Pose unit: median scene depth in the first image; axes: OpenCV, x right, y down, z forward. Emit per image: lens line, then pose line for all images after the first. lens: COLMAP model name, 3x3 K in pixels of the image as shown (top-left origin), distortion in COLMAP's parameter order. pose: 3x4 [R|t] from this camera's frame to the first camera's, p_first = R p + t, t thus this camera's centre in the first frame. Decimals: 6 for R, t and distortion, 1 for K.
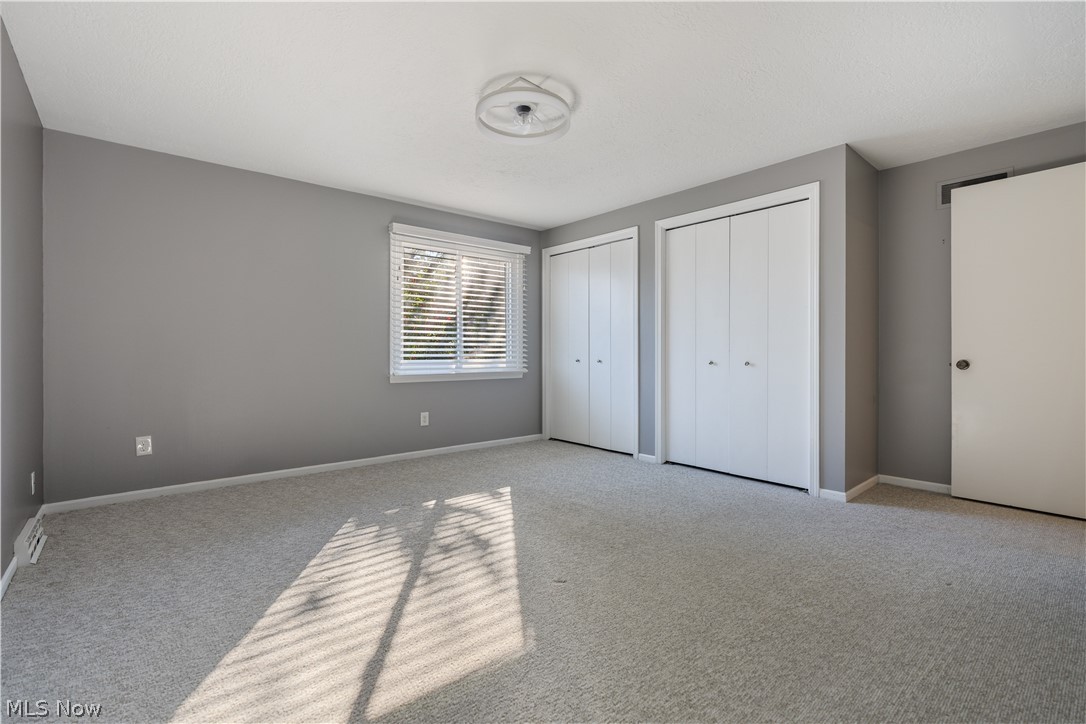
lens RADIAL K [[490.0, 0, 543.1], [0, 490.0, 353.7], [0, 0, 1]] dist [-0.009685, 0.000377]
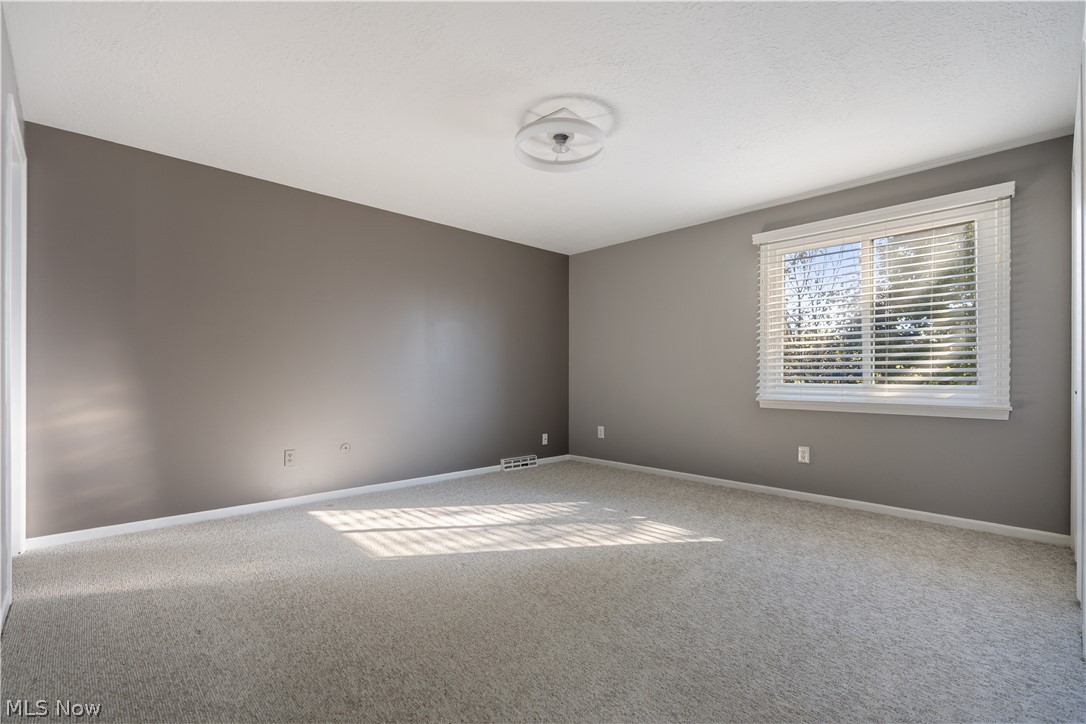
lens RADIAL K [[490.0, 0, 541.9], [0, 490.0, 369.6], [0, 0, 1]] dist [-0.009685, 0.000377]
pose [[0.051945, -0.011157, -0.998588, 0.972953], [-0.006238, 0.999914, -0.011497, 0.003456], [0.998630, 0.006826, 0.051871, 0.890652]]
